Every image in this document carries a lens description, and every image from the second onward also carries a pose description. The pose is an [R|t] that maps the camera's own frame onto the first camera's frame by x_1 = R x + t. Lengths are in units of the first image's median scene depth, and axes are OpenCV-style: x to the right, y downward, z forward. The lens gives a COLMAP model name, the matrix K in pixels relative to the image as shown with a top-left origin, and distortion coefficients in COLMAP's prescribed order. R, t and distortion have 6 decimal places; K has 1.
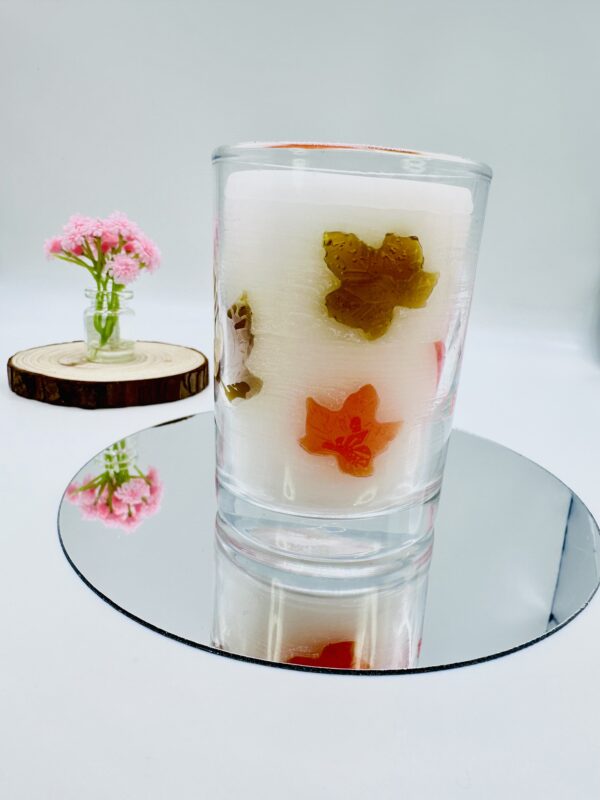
lens RADIAL K [[619.3, 0, 298.9], [0, 619.3, 429.7], [0, 0, 1]] dist [0.043999, -0.000563]
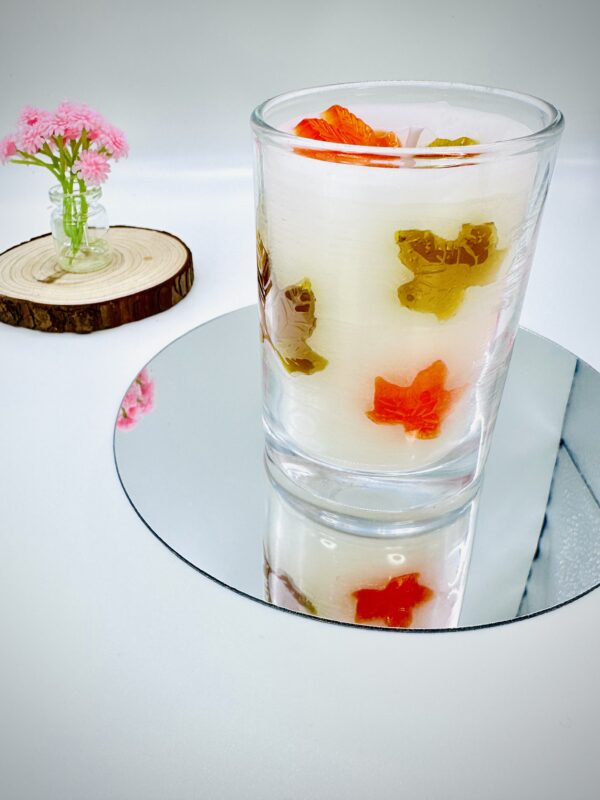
lens RADIAL K [[711.4, 0, 240.8], [0, 711.4, 397.1], [0, 0, 1]] dist [-0.009127, -0.012782]
pose [[0.992909, -0.115448, 0.028363, -0.142817], [0.103012, 0.954614, 0.279466, -0.214789], [-0.059339, -0.274562, 0.959737, -0.072164]]
